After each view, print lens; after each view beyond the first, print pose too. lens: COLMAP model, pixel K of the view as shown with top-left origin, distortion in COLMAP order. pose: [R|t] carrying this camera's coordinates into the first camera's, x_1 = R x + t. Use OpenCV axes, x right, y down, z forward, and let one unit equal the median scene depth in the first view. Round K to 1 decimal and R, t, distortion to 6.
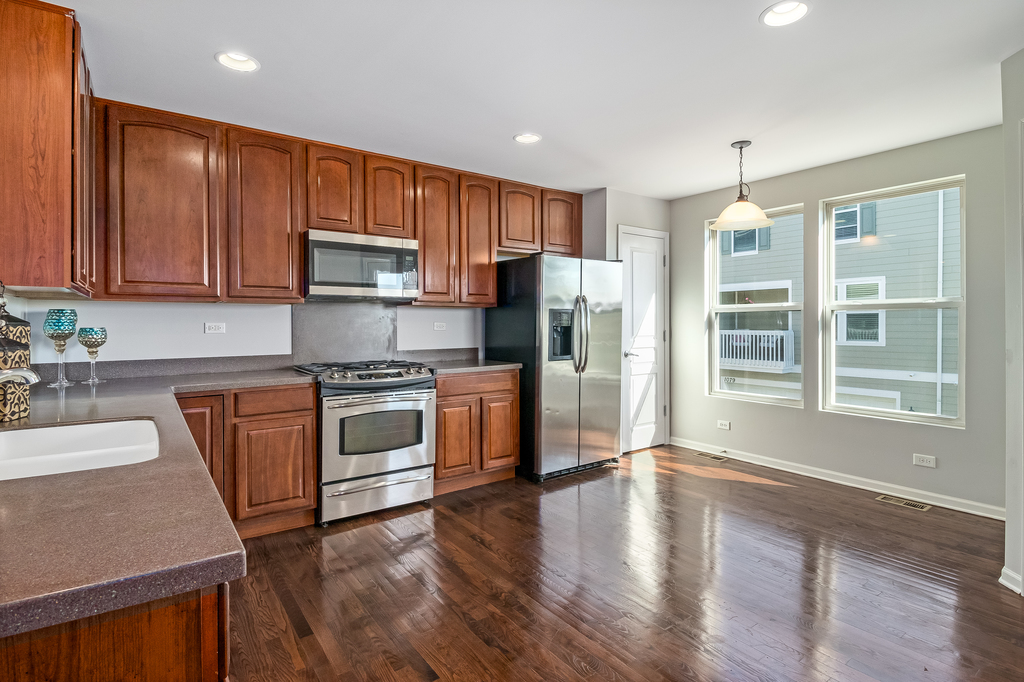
lens RADIAL K [[495.2, 0, 508.7], [0, 495.2, 326.8], [0, 0, 1]] dist [0.002959, -0.011154]
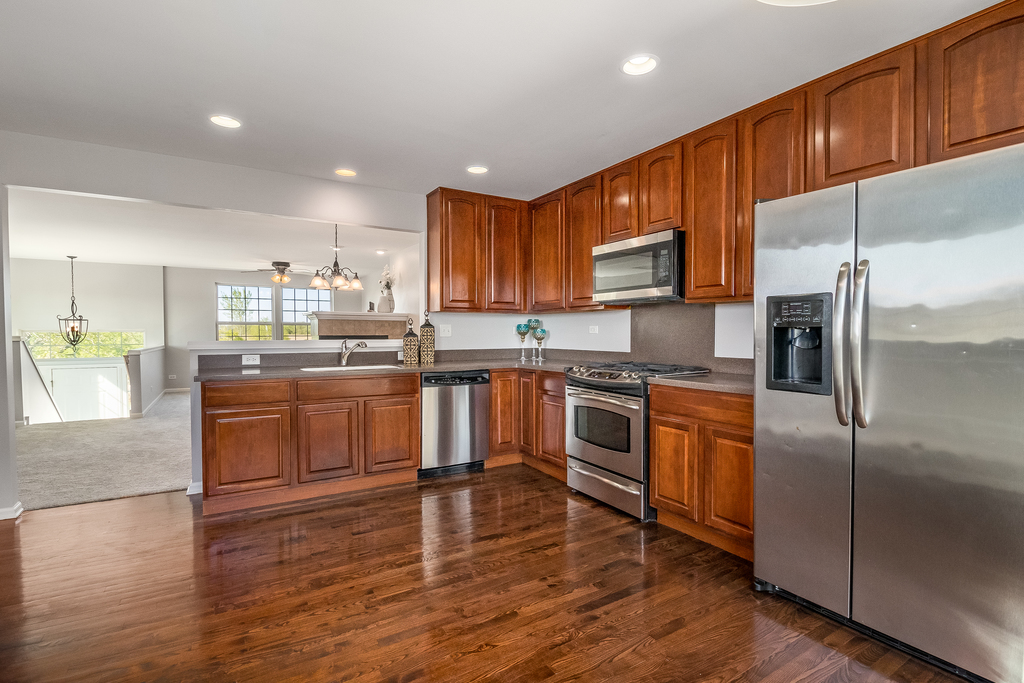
lens RADIAL K [[479.6, 0, 512.0], [0, 479.6, 341.5], [0, 0, 1]] dist [0.000317, -0.001059]
pose [[-0.068735, 0.024216, -0.997341, 0.765669], [-0.002955, 0.999696, 0.024477, 0.003448], [0.997631, 0.004630, -0.068642, 0.871796]]
